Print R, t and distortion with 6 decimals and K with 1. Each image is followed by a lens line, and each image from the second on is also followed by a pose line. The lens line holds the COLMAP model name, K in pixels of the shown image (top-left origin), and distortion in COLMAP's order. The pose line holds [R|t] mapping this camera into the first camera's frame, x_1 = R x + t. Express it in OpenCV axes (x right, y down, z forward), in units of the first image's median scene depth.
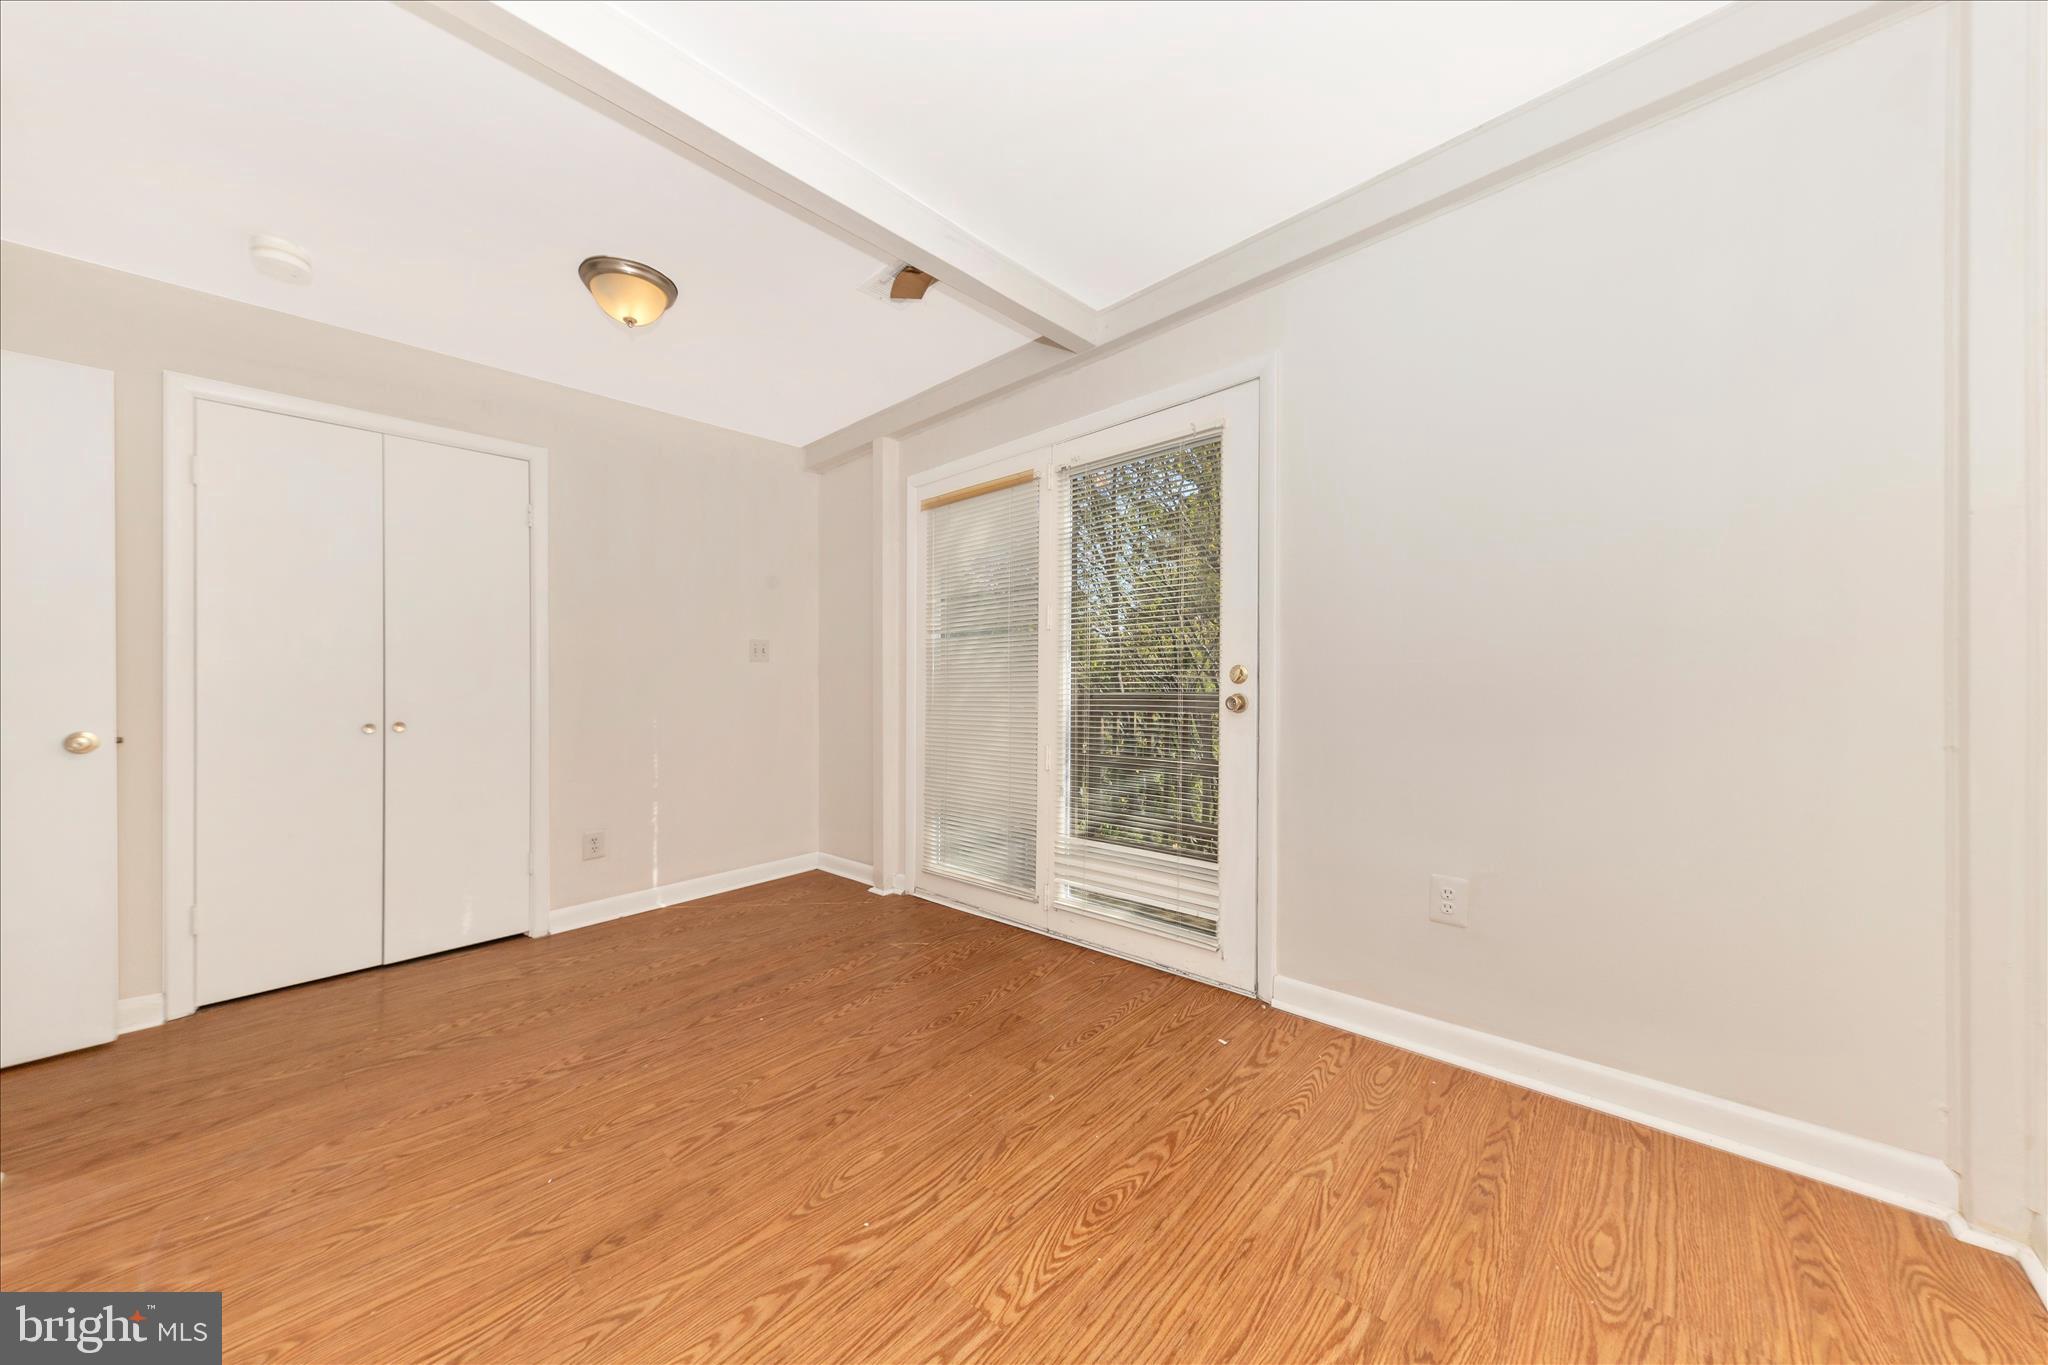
lens RADIAL K [[707.2, 0, 1025.2], [0, 707.2, 683.3], [0, 0, 1]] dist [0.008271, -0.001194]
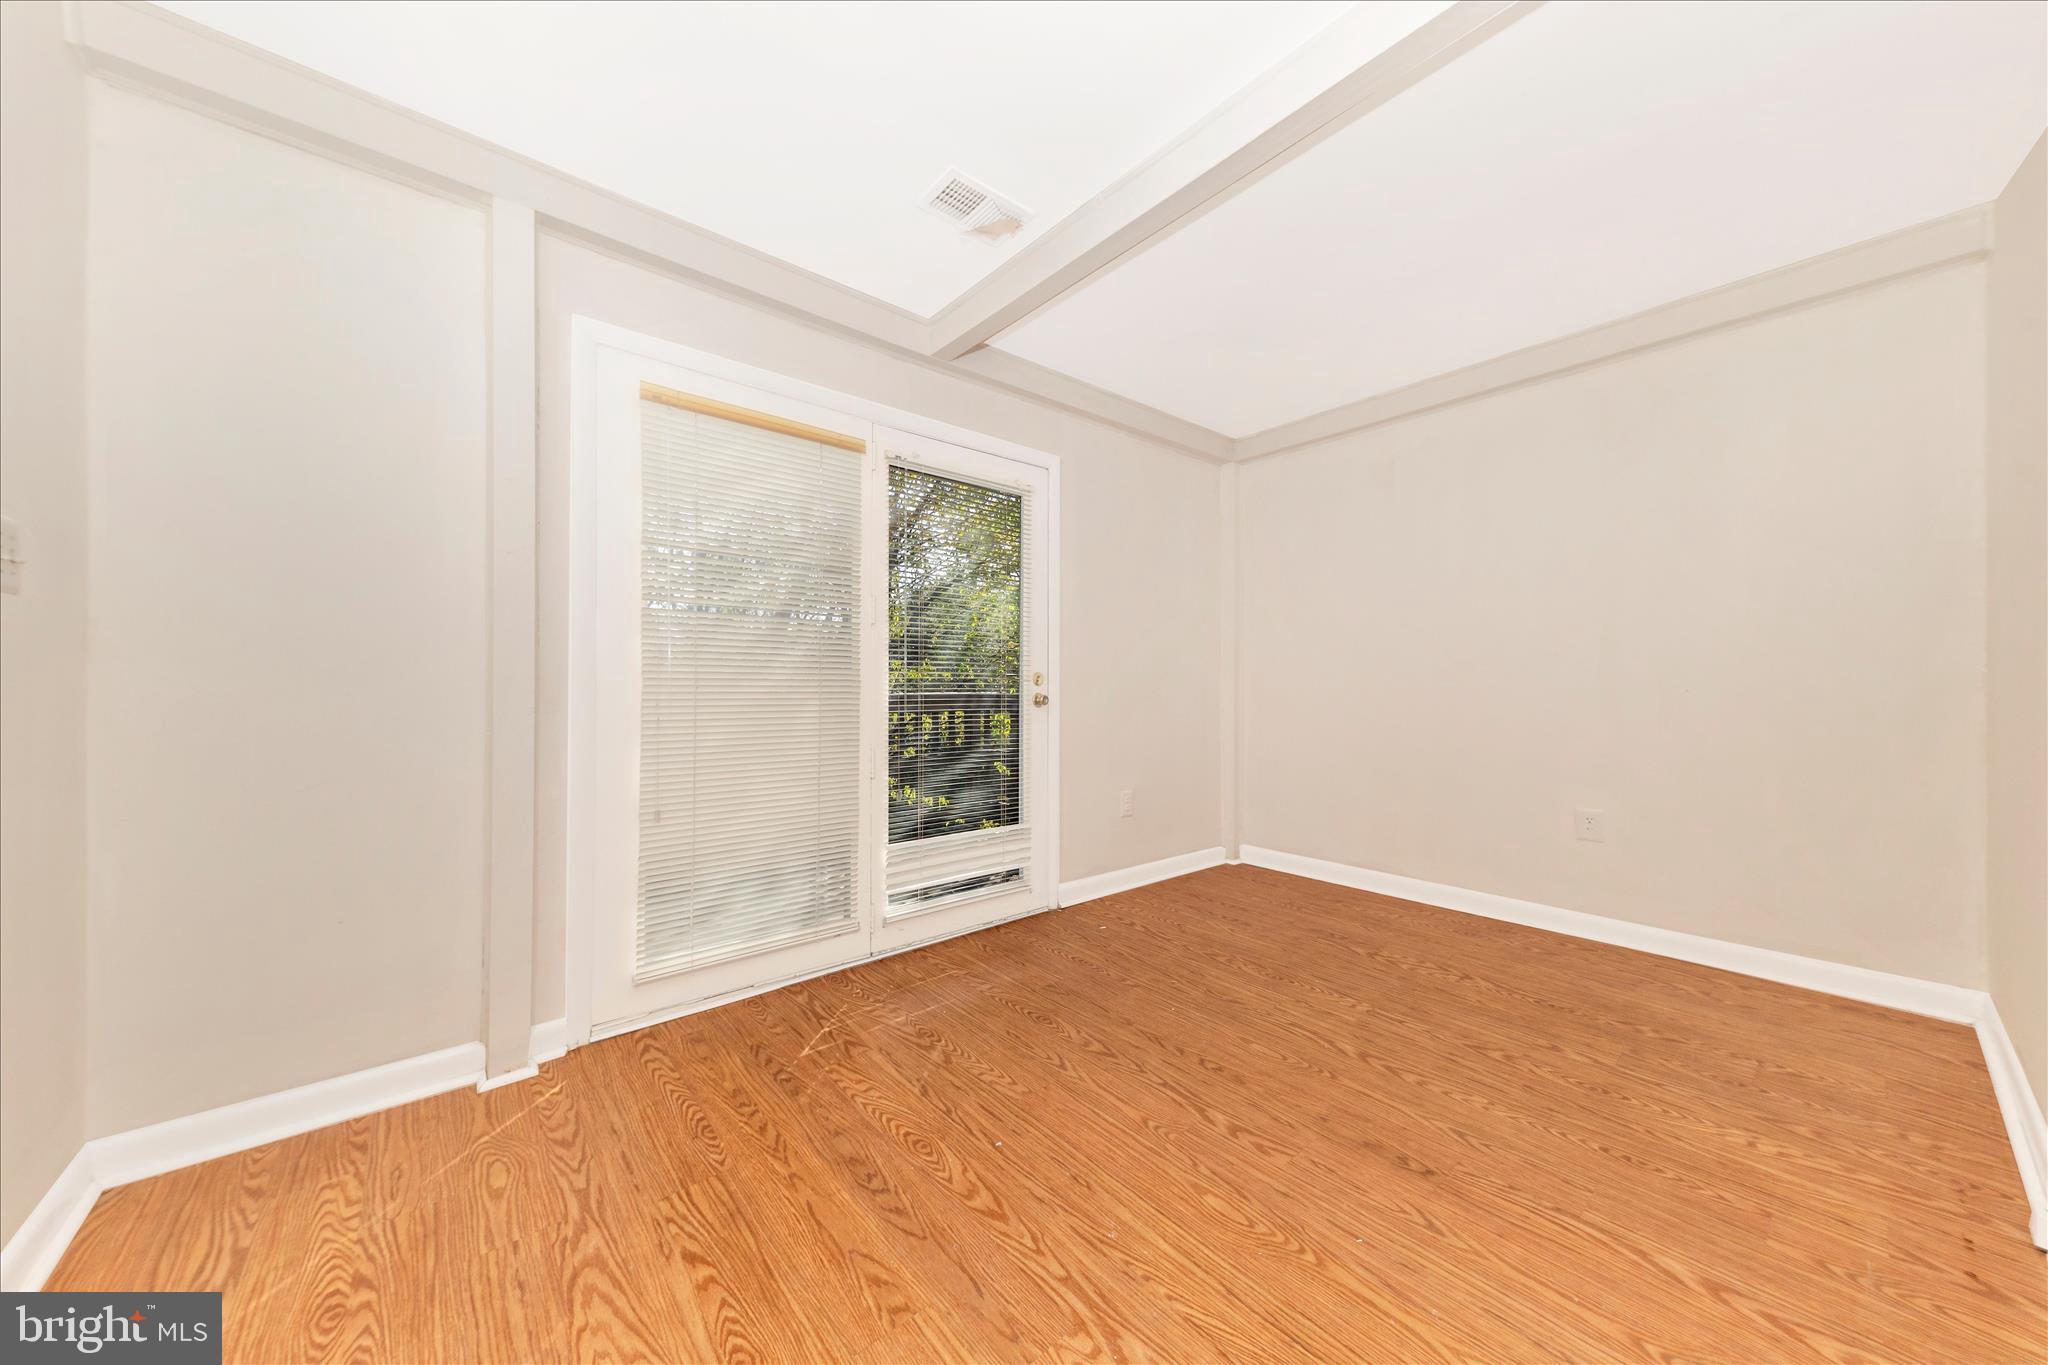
lens RADIAL K [[707.2, 0, 1026.7], [0, 707.2, 681.1], [0, 0, 1]] dist [0.008271, -0.001194]
pose [[0.121301, 0.020388, 0.992406, -1.137438], [0.007491, 0.999742, -0.021454, 0.026743], [-0.992588, 0.010036, 0.121117, 0.924913]]
